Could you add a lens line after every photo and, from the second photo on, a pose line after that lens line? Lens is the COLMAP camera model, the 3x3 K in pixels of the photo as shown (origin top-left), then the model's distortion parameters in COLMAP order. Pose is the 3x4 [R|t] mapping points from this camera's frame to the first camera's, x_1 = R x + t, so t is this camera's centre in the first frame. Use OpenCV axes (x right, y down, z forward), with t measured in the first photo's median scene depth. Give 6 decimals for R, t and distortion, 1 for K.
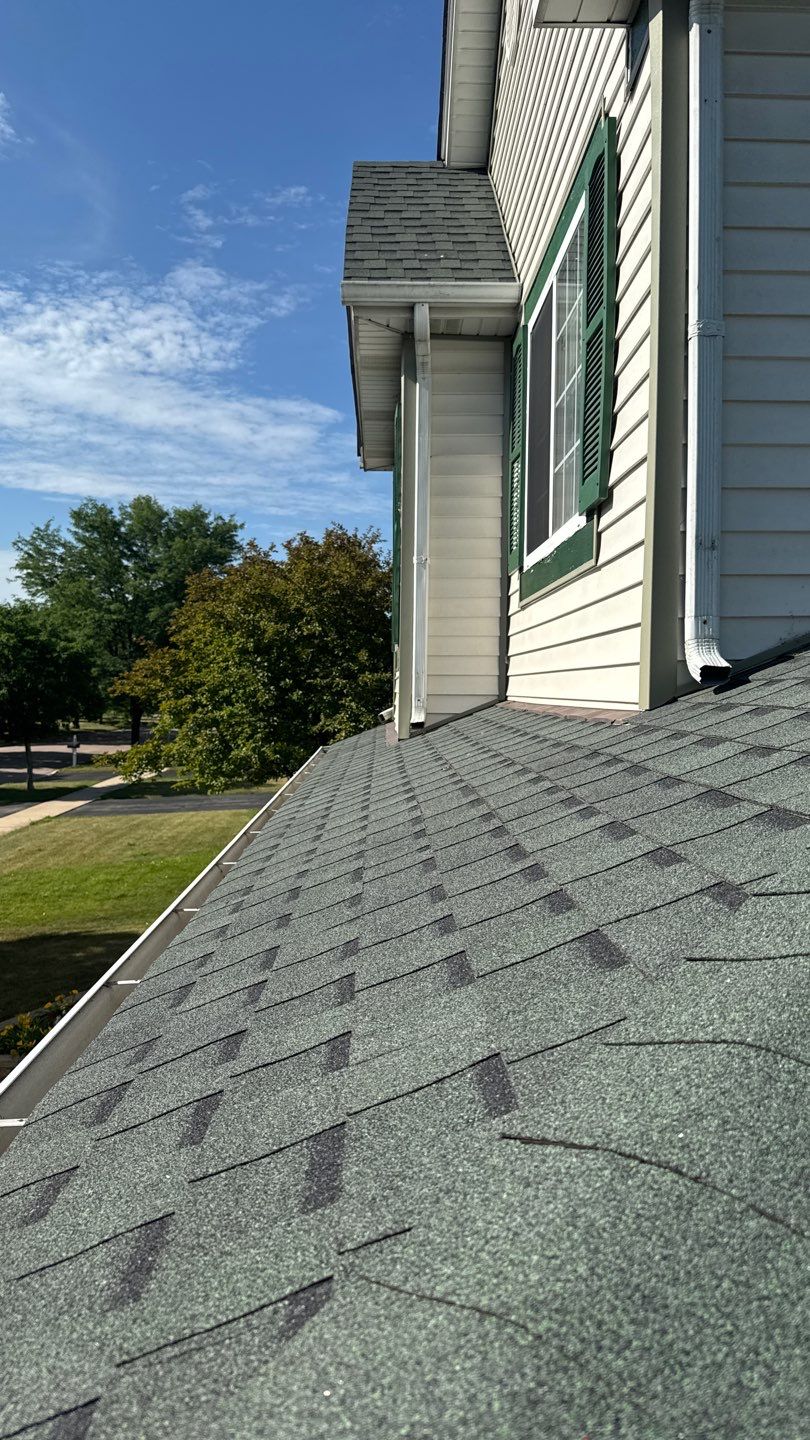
lens RADIAL K [[1025.2, 0, 399.5], [0, 1025.2, 711.8], [0, 0, 1]] dist [0.050080, -0.084555]
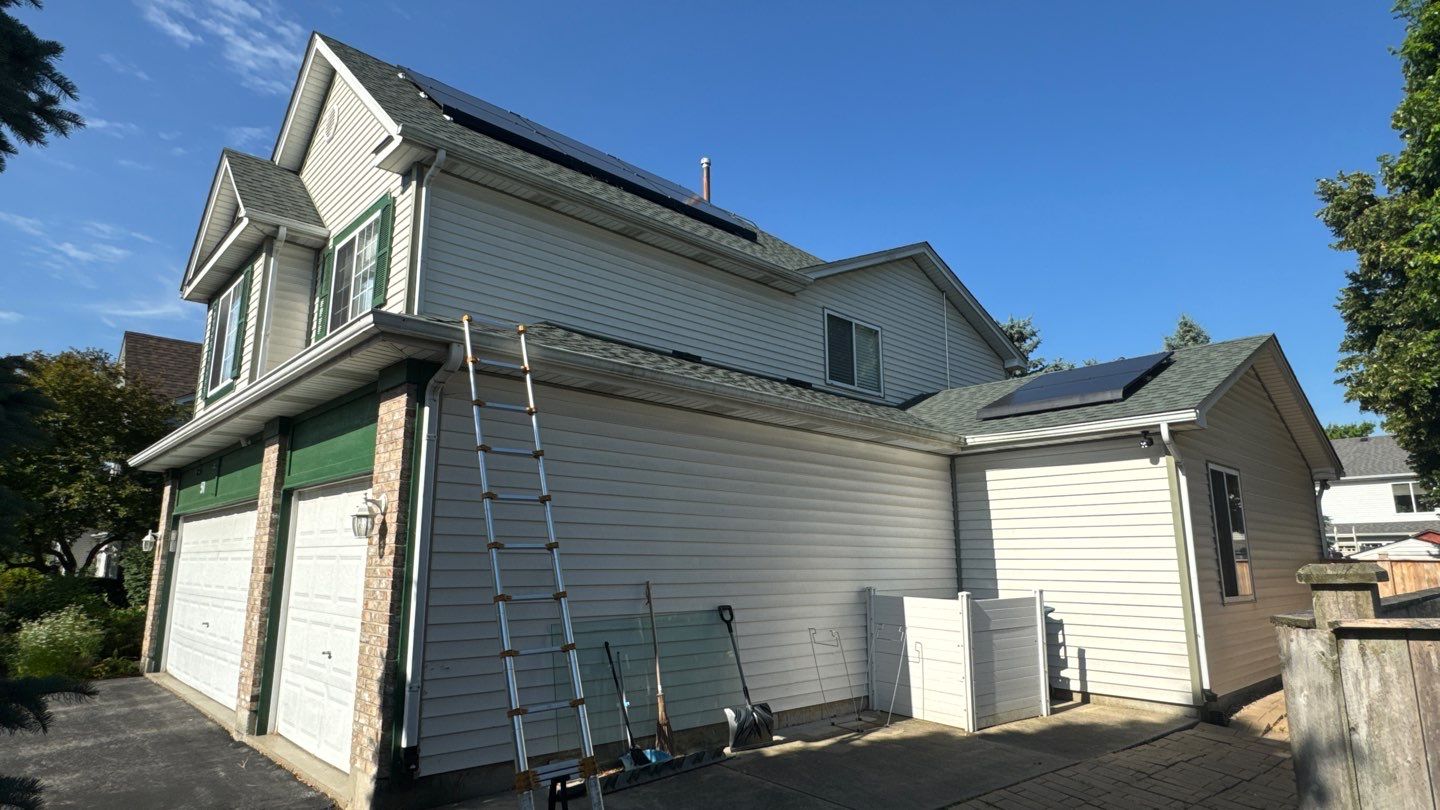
lens RADIAL K [[806.7, 0, 721.4], [0, 806.7, 406.4], [0, 0, 1]] dist [-0.009597, 0.003873]
pose [[0.742134, 0.131738, 0.657178, -0.368162], [0.018360, 0.976130, -0.216410, 0.394685], [-0.670000, 0.172671, 0.722000, -0.864560]]
